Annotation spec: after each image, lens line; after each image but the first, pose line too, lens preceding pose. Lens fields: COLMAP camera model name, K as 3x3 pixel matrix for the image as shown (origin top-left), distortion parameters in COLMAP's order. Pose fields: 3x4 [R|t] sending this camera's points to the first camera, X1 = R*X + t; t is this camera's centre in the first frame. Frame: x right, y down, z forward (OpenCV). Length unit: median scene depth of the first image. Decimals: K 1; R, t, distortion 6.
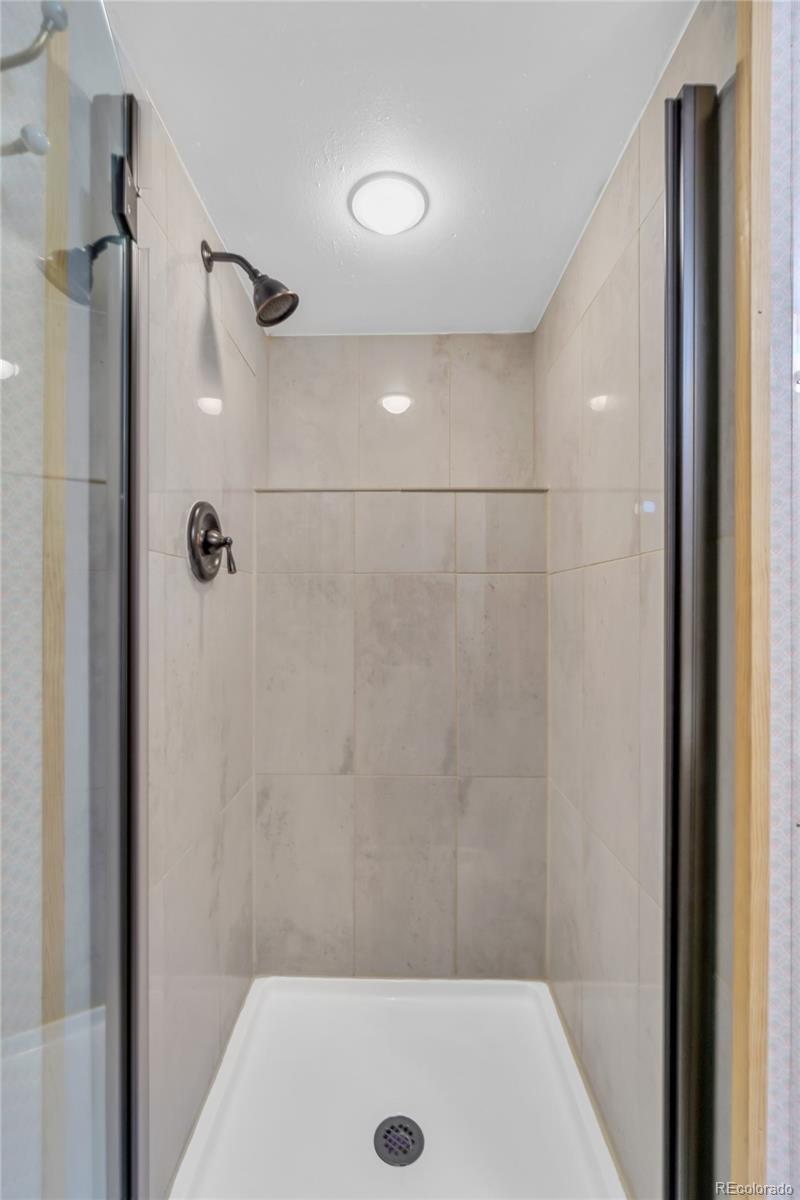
lens RADIAL K [[519.5, 0, 394.9], [0, 519.5, 606.0], [0, 0, 1]] dist [-0.007043, 0.002013]
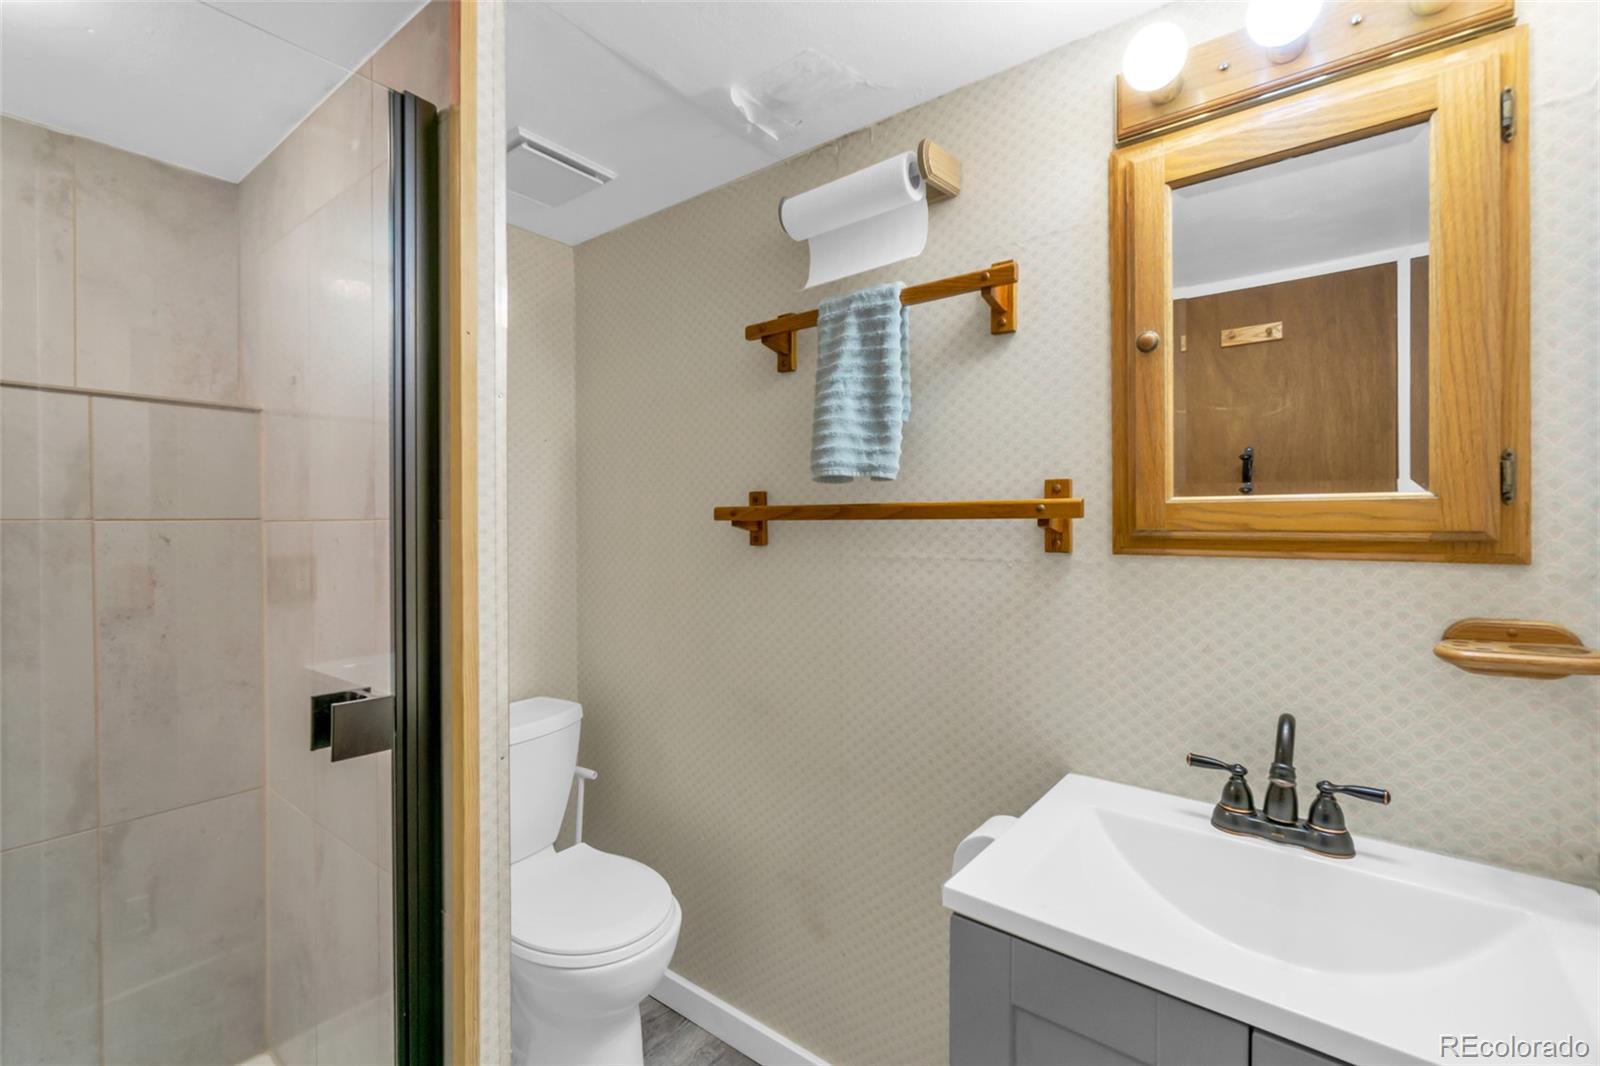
lens RADIAL K [[692.7, 0, 792.5], [0, 692.7, 523.9], [0, 0, 1]] dist [-0.007043, 0.002013]
pose [[0.599167, -0.009885, 0.800563, -0.050629], [0.004523, 0.999950, 0.008961, -0.062285], [-0.800611, -0.001748, 0.599182, -0.232283]]
